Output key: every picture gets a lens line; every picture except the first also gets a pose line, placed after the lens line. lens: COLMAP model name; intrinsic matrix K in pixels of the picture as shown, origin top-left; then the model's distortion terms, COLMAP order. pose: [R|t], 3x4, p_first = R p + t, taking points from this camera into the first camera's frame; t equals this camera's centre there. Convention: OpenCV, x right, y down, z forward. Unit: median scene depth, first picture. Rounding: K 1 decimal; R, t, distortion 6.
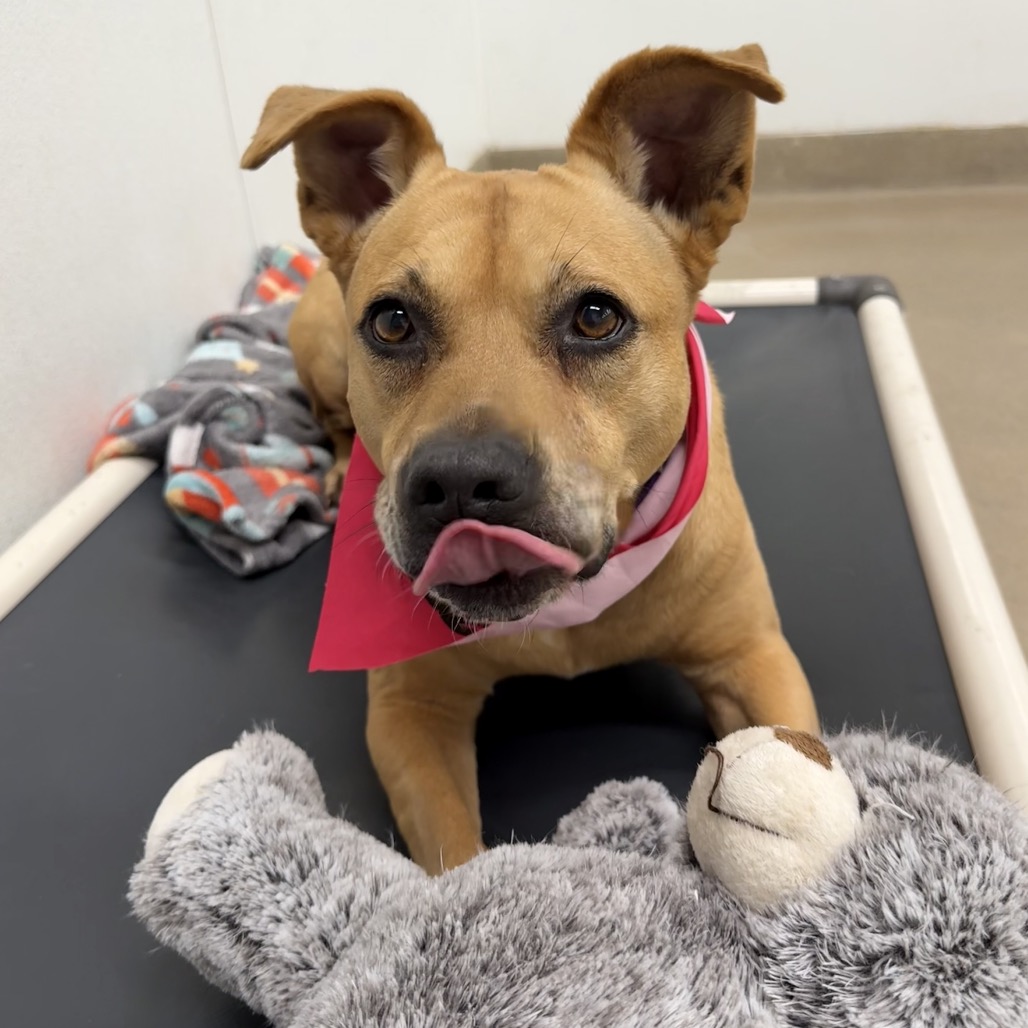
lens RADIAL K [[1180.1, 0, 478.8], [0, 1180.1, 515.6], [0, 0, 1]] dist [-0.022219, 0.033551]
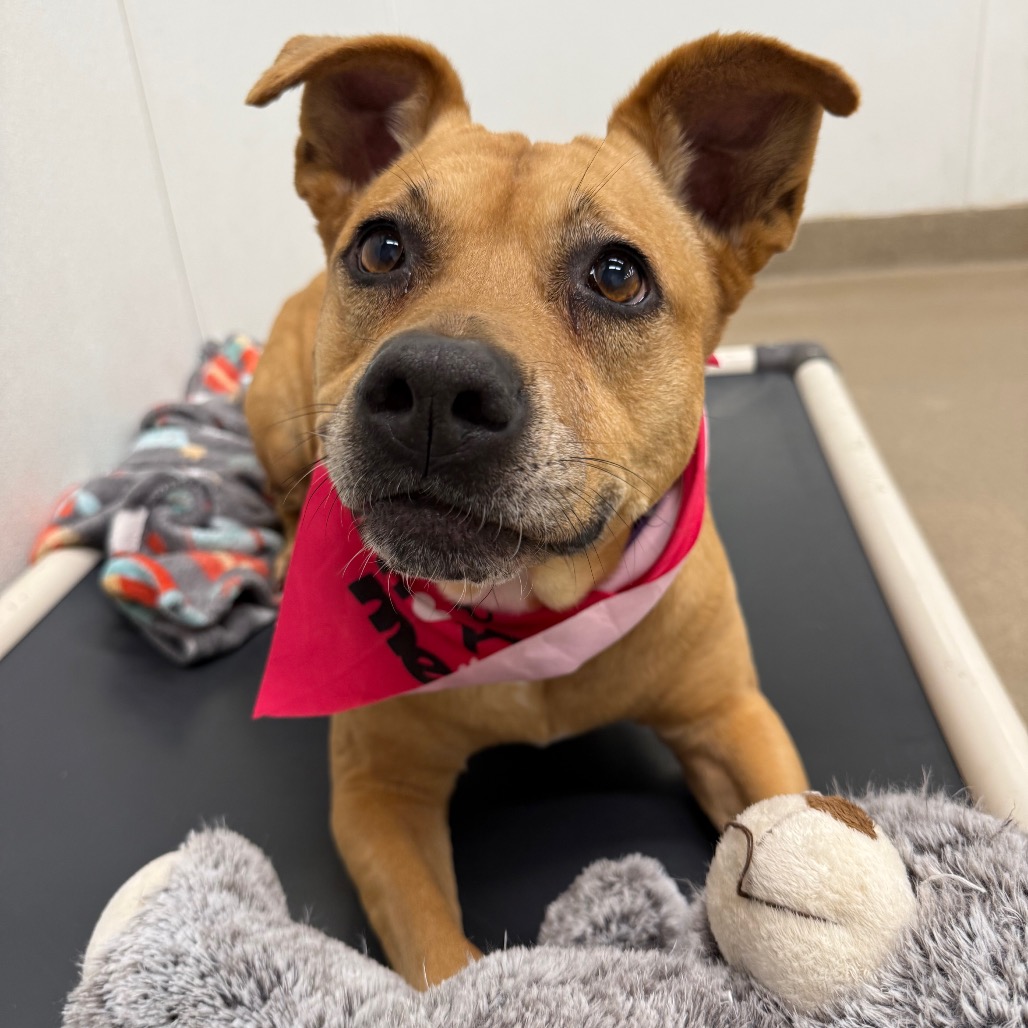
lens RADIAL K [[1114.0, 0, 517.8], [0, 1114.0, 524.5], [0, 0, 1]] dist [-0.022205, -0.034961]
pose [[0.995481, -0.042142, 0.085100, -0.016948], [0.047432, 0.997002, -0.061130, 0.017339], [-0.082269, 0.064890, 0.994495, 0.148645]]
